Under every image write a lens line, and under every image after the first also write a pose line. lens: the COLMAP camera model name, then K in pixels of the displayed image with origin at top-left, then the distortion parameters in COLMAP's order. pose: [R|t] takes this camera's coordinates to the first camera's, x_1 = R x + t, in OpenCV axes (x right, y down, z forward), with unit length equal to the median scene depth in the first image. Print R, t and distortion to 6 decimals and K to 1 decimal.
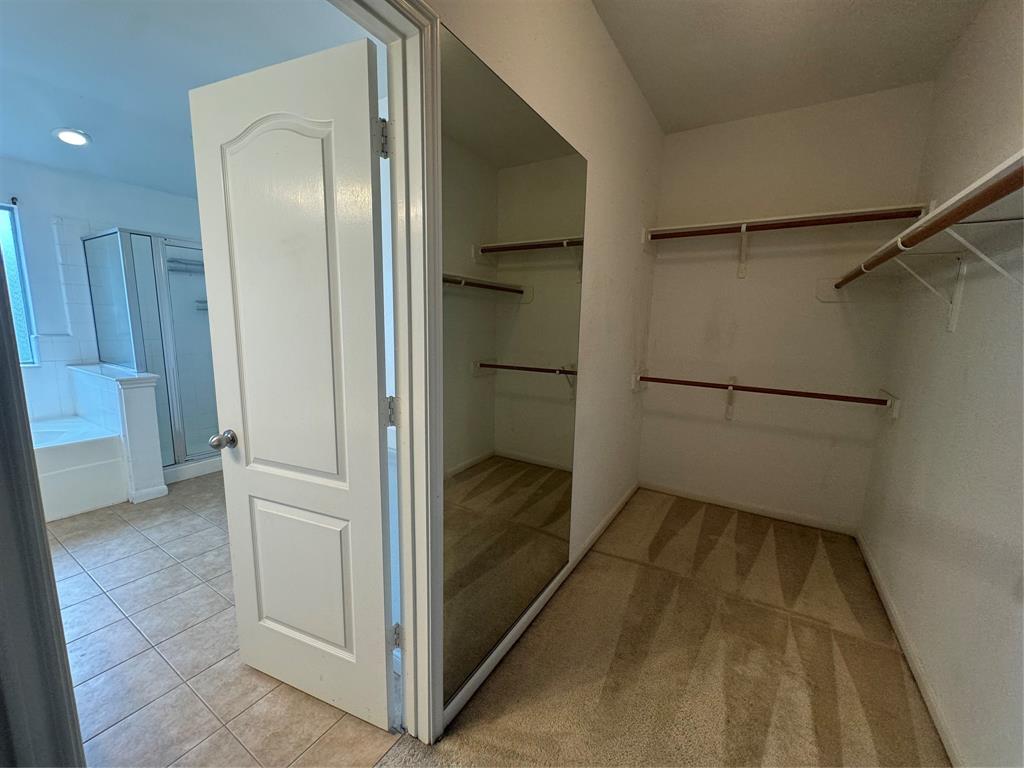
lens RADIAL K [[406.7, 0, 512.0], [0, 406.7, 384.0], [0, 0, 1]] dist [-0.000371, -0.000034]
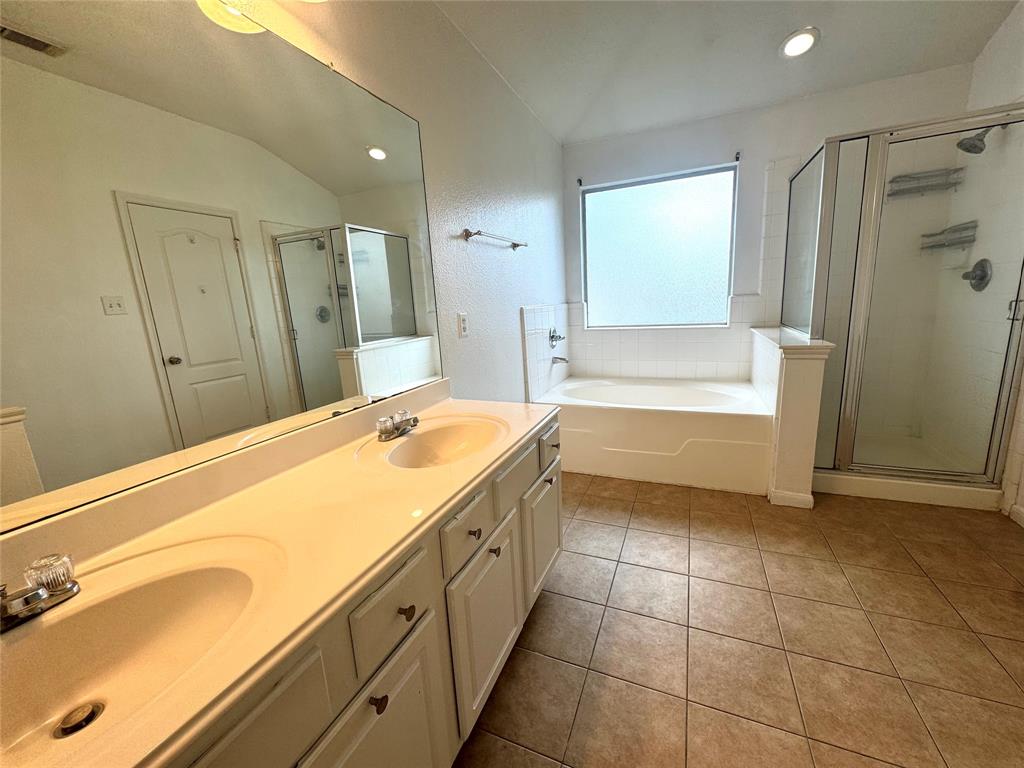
lens RADIAL K [[406.7, 0, 512.0], [0, 406.7, 384.0], [0, 0, 1]] dist [-0.000371, -0.000034]
pose [[0.141696, 0.164151, -0.976205, -0.254731], [-0.092429, 0.984041, 0.152053, -0.009474], [0.985586, 0.068684, 0.154607, 0.350876]]
